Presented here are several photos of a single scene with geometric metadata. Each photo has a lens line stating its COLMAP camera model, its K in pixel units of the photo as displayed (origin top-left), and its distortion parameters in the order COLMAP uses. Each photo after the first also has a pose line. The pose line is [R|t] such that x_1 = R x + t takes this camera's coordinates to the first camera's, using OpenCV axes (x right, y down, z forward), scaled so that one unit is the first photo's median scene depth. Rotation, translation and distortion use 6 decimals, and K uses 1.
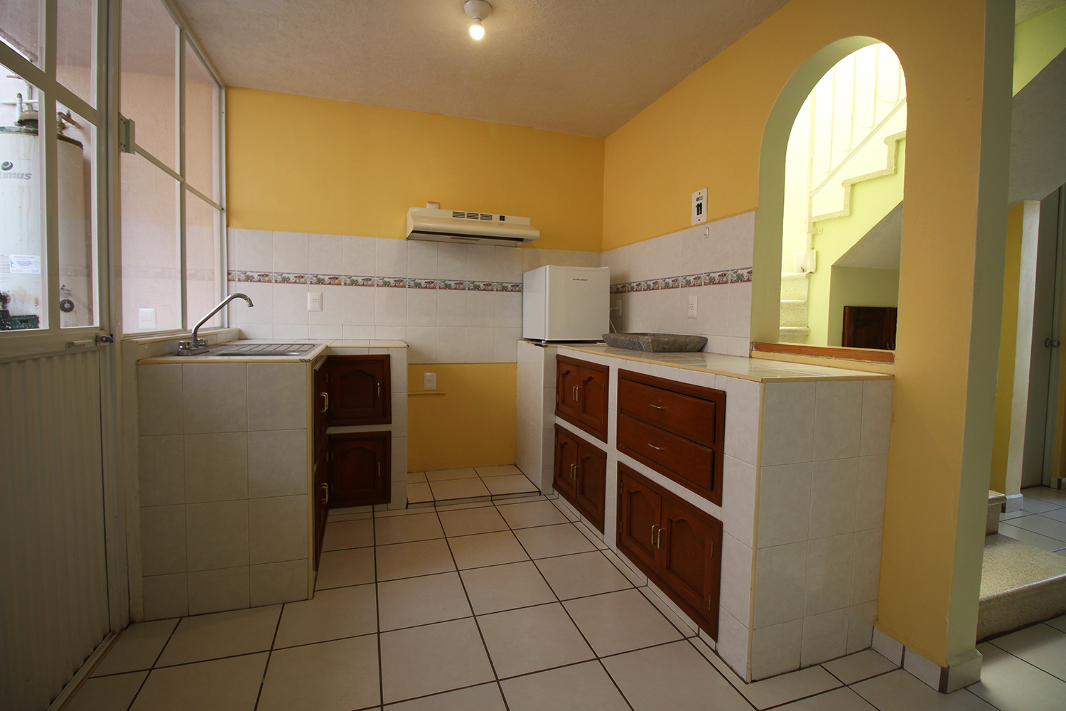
lens RADIAL K [[508.3, 0, 533.1], [0, 508.3, 349.0], [0, 0, 1]] dist [-0.012753, -0.005379]
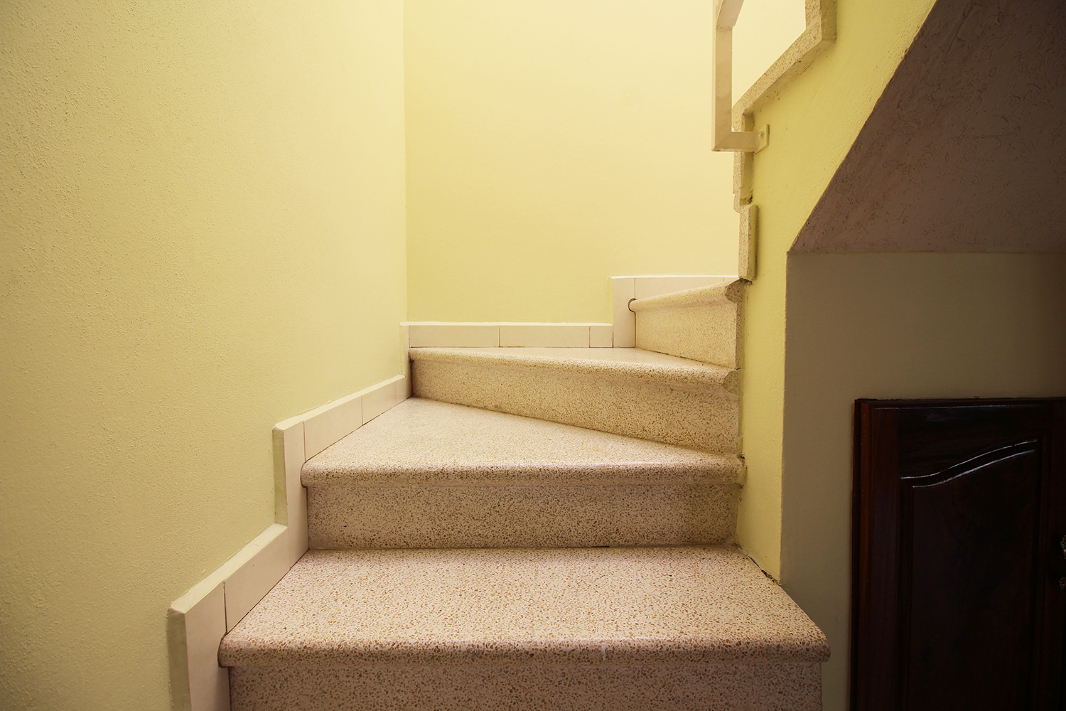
lens RADIAL K [[508.3, 0, 533.2], [0, 508.3, 351.0], [0, 0, 1]] dist [-0.012753, -0.005379]
pose [[0.954498, -0.008859, -0.298085, 0.517286], [0.002998, 0.999793, -0.020111, -0.102704], [0.298201, 0.018302, 0.954328, 0.672093]]
